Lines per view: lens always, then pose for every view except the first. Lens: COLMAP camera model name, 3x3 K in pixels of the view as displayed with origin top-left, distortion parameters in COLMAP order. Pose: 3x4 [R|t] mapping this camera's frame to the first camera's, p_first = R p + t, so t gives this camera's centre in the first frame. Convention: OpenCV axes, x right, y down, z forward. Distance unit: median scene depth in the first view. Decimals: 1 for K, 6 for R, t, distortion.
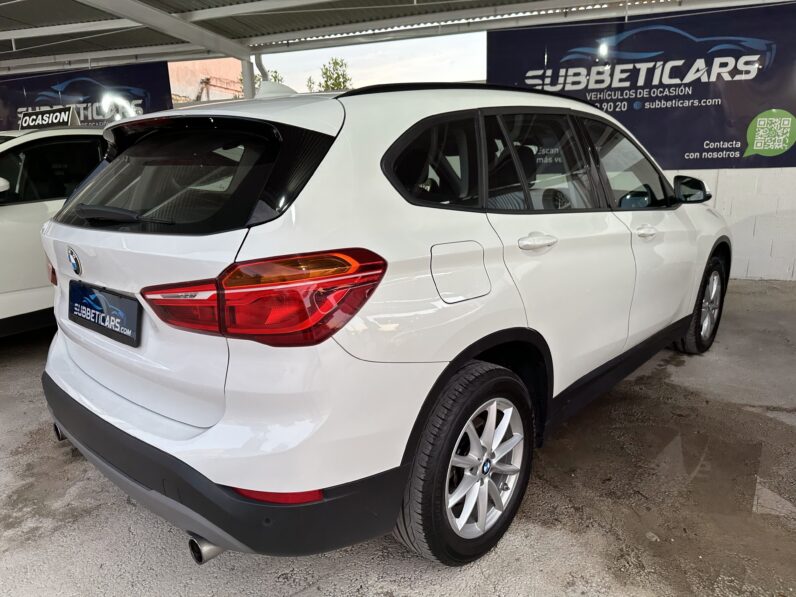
lens RADIAL K [[562.7, 0, 393.9], [0, 562.7, 302.4], [0, 0, 1]] dist [0.019068, -0.029493]
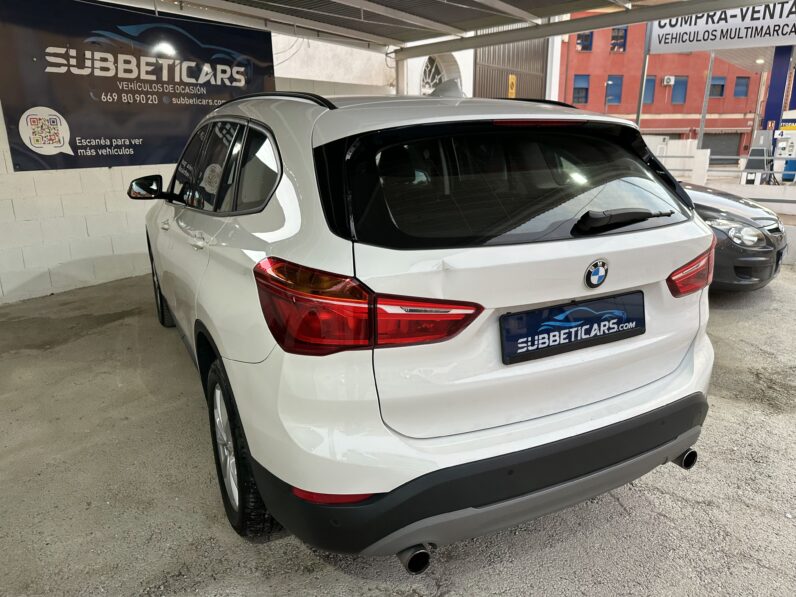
lens RADIAL K [[562.7, 0, 390.1], [0, 562.7, 301.7], [0, 0, 1]] dist [0.019068, -0.029493]
pose [[0.361753, -0.236774, 0.901706, -0.460946], [0.222396, 0.961204, 0.163175, -0.076730], [-0.905359, 0.141507, 0.400376, 0.286586]]
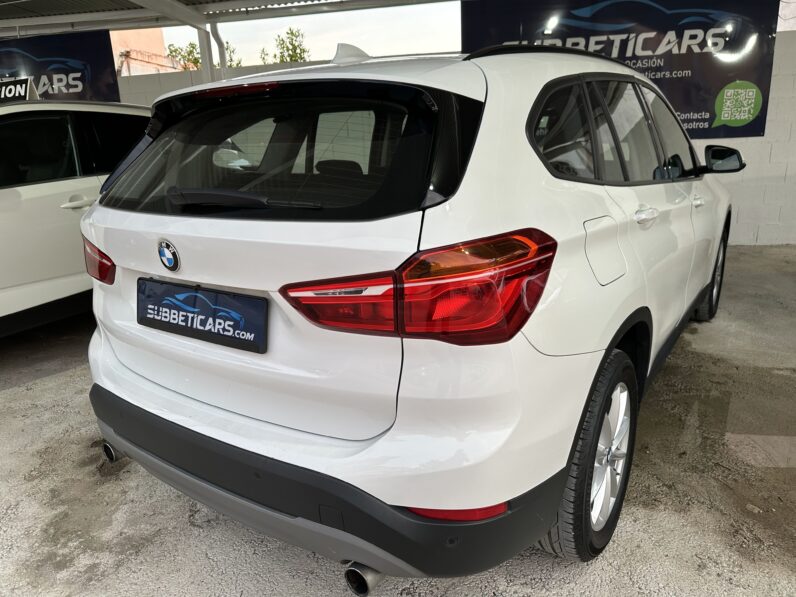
lens RADIAL K [[562.7, 0, 393.8], [0, 562.7, 298.0], [0, 0, 1]] dist [0.019068, -0.029493]
pose [[0.991331, -0.048823, 0.121980, -0.103066], [0.044967, 0.998404, 0.034166, -0.007251], [-0.123453, -0.028384, 0.991944, 0.037249]]
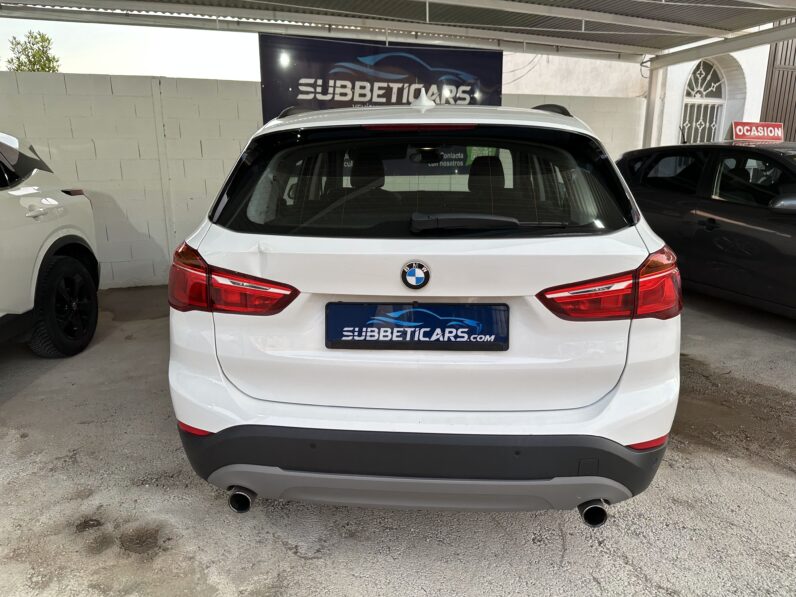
lens RADIAL K [[562.7, 0, 394.6], [0, 562.7, 299.2], [0, 0, 1]] dist [0.019068, -0.029493]
pose [[0.781465, -0.127701, 0.610742, -0.351442], [0.131044, 0.990591, 0.039449, -0.022667], [-0.610033, 0.049206, 0.790847, 0.090531]]
